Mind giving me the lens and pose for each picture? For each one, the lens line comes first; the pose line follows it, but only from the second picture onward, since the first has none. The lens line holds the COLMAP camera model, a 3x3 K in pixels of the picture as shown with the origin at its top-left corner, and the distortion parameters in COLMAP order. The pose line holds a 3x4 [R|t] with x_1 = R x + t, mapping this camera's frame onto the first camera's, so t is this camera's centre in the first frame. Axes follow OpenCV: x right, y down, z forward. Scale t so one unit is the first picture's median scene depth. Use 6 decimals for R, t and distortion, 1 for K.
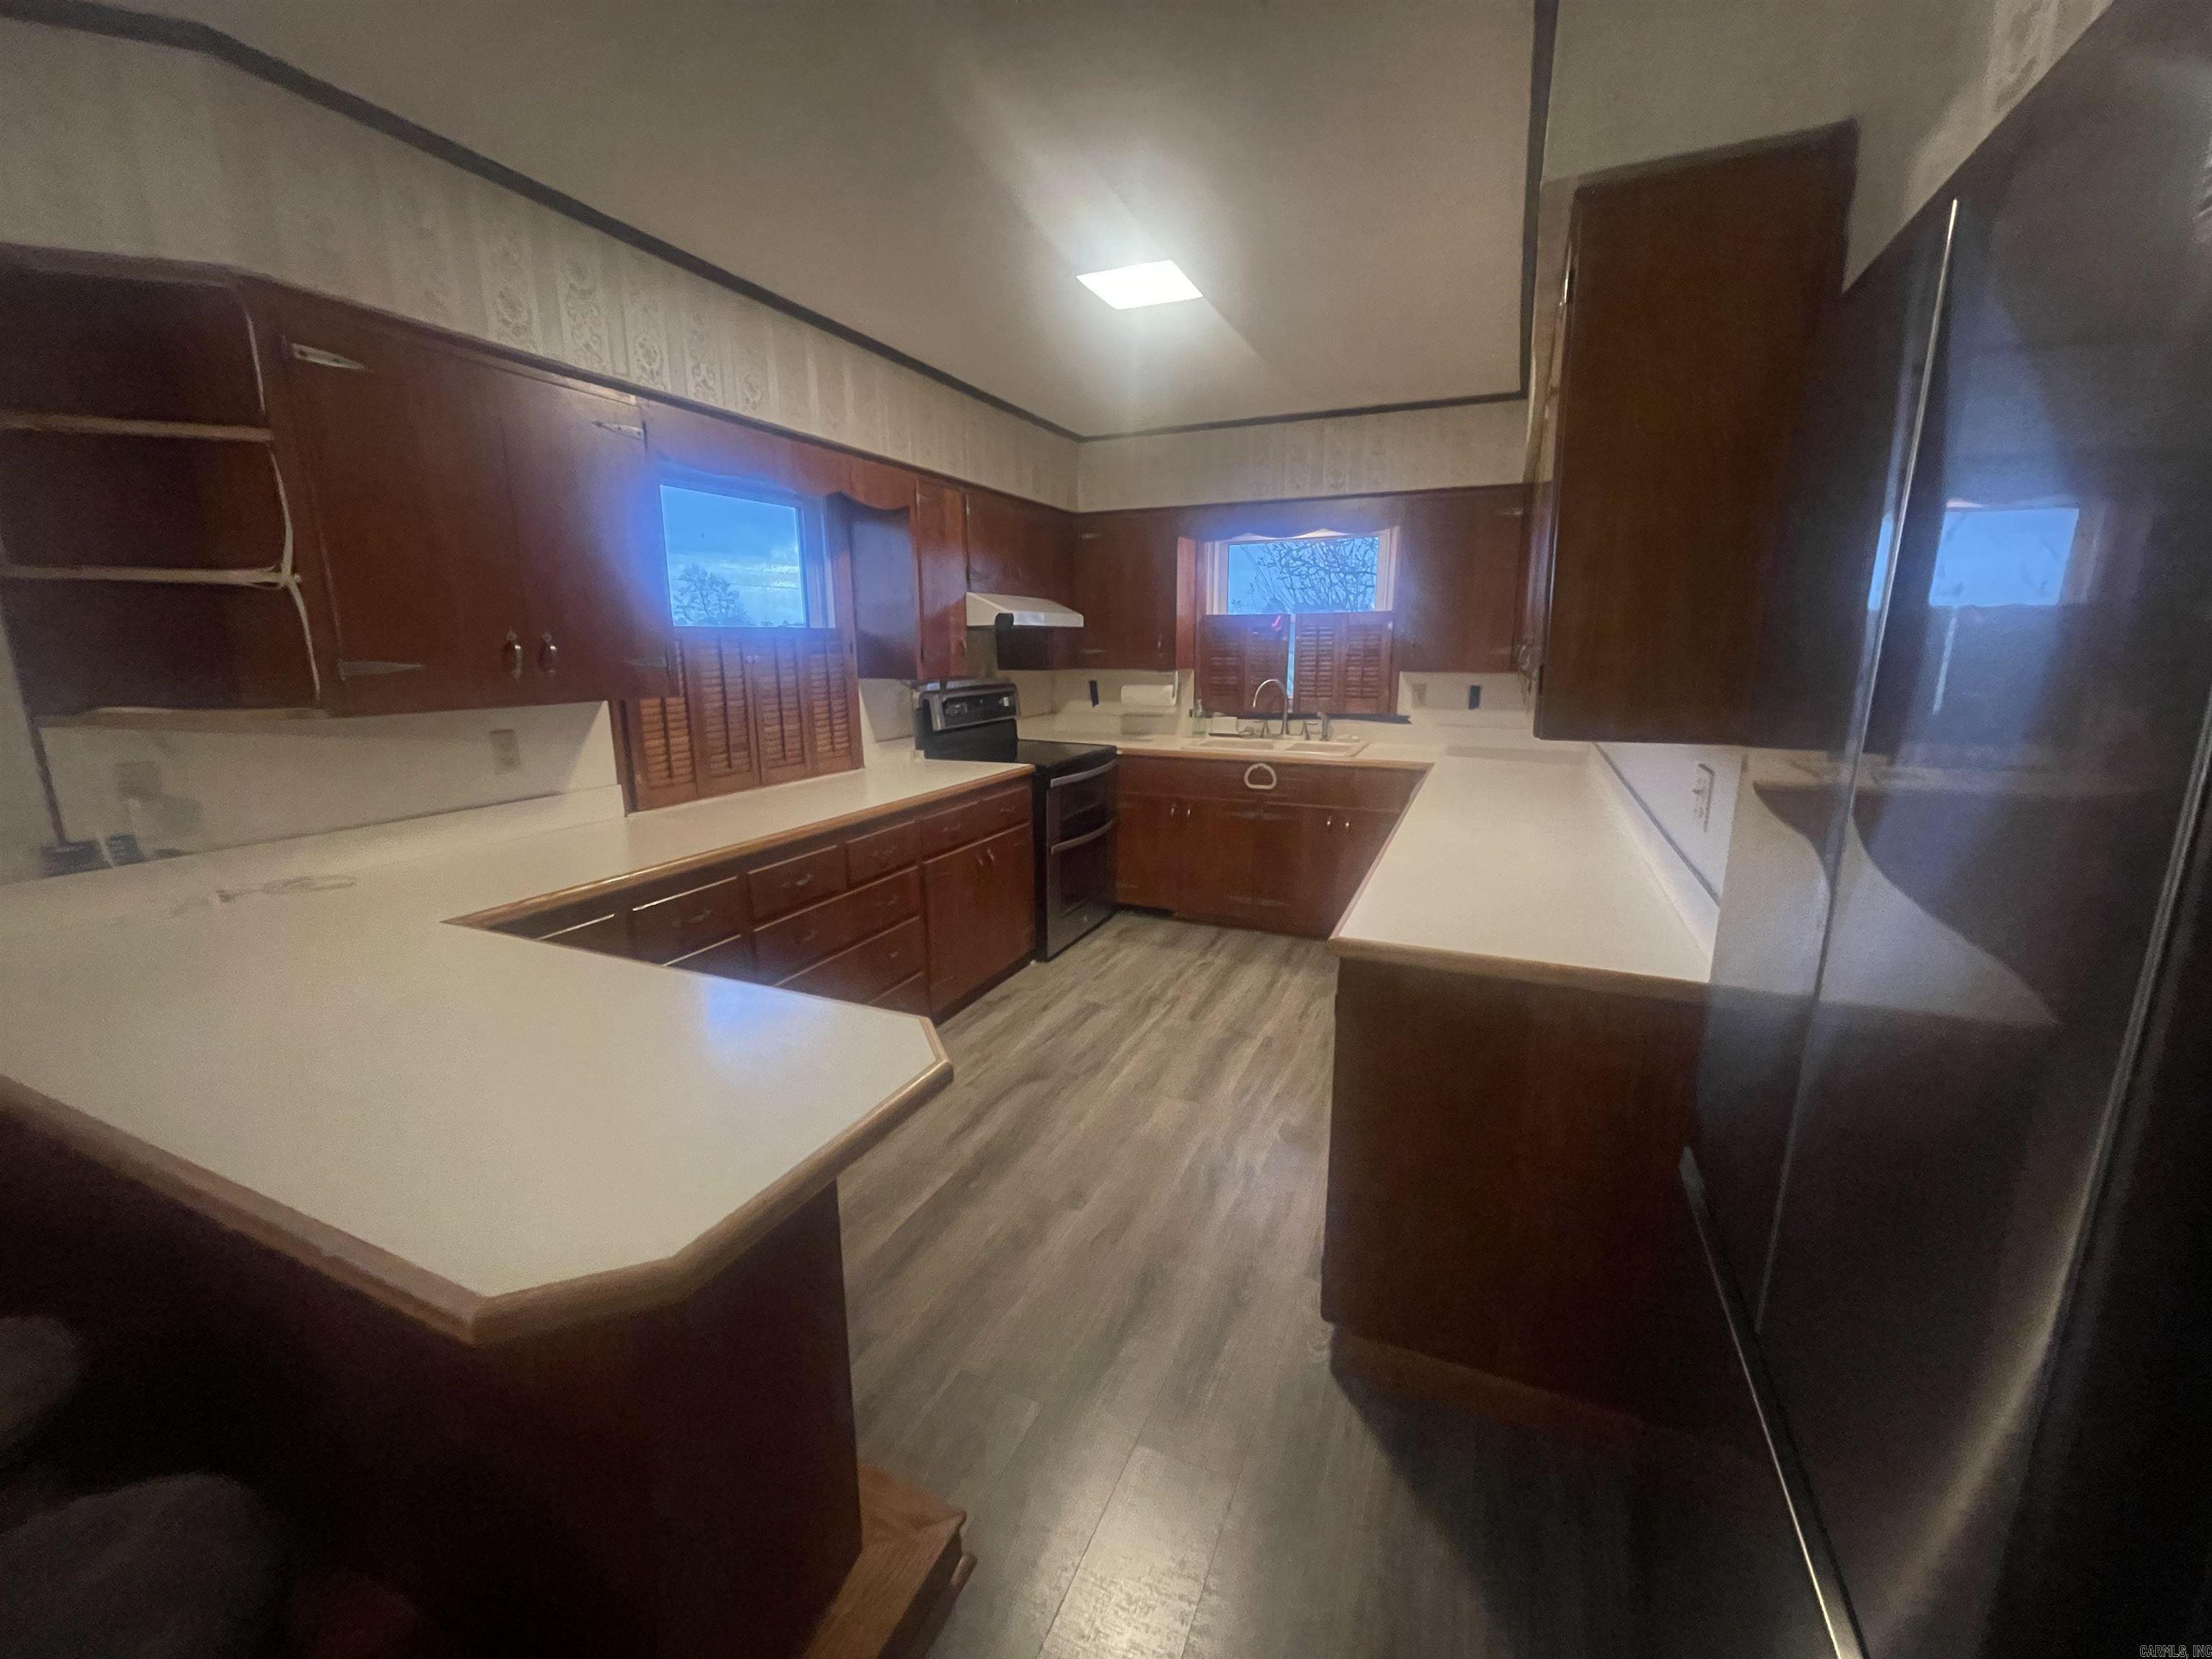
lens RADIAL K [[888.6, 0, 1112.4], [0, 888.6, 835.7], [0, 0, 1]] dist [-0.000833, -0.000058]
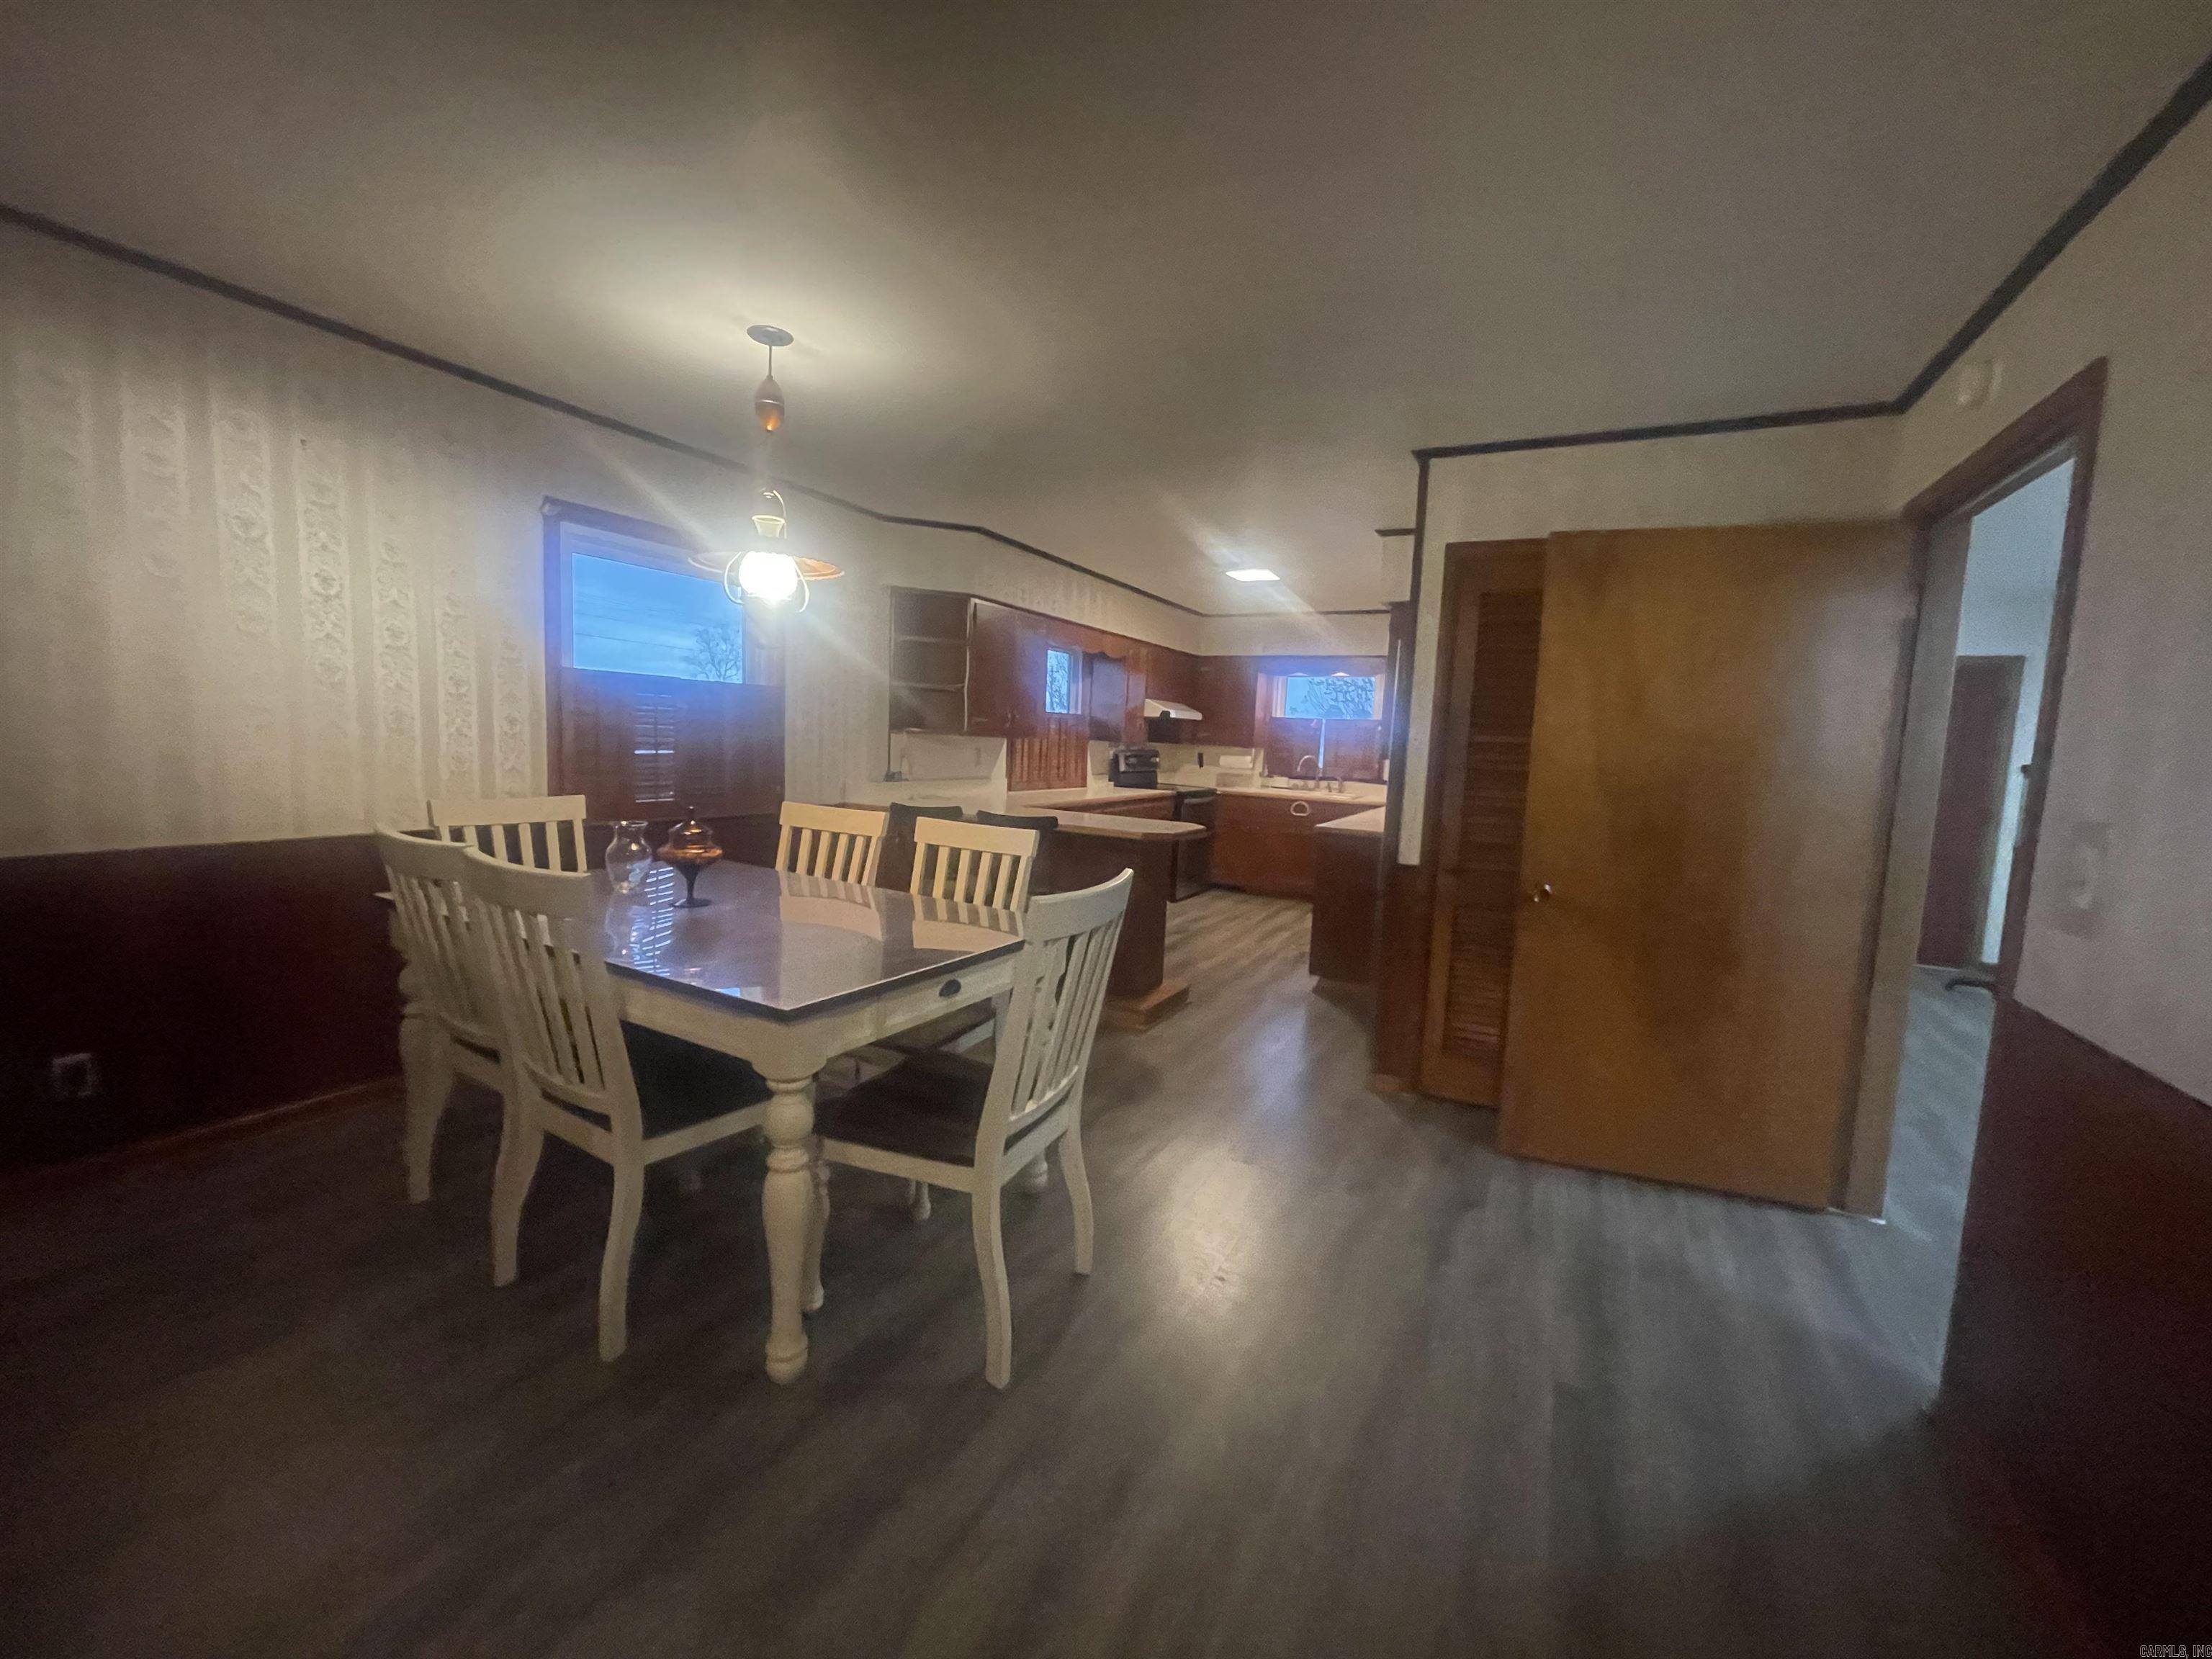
lens RADIAL K [[888.6, 0, 1098.4], [0, 888.6, 821.5], [0, 0, 1]] dist [-0.000833, -0.000058]
pose [[0.995475, 0.057408, -0.075722, -0.091621], [-0.066145, 0.990756, -0.118441, 0.185255], [0.068222, 0.122913, 0.990070, -0.729887]]
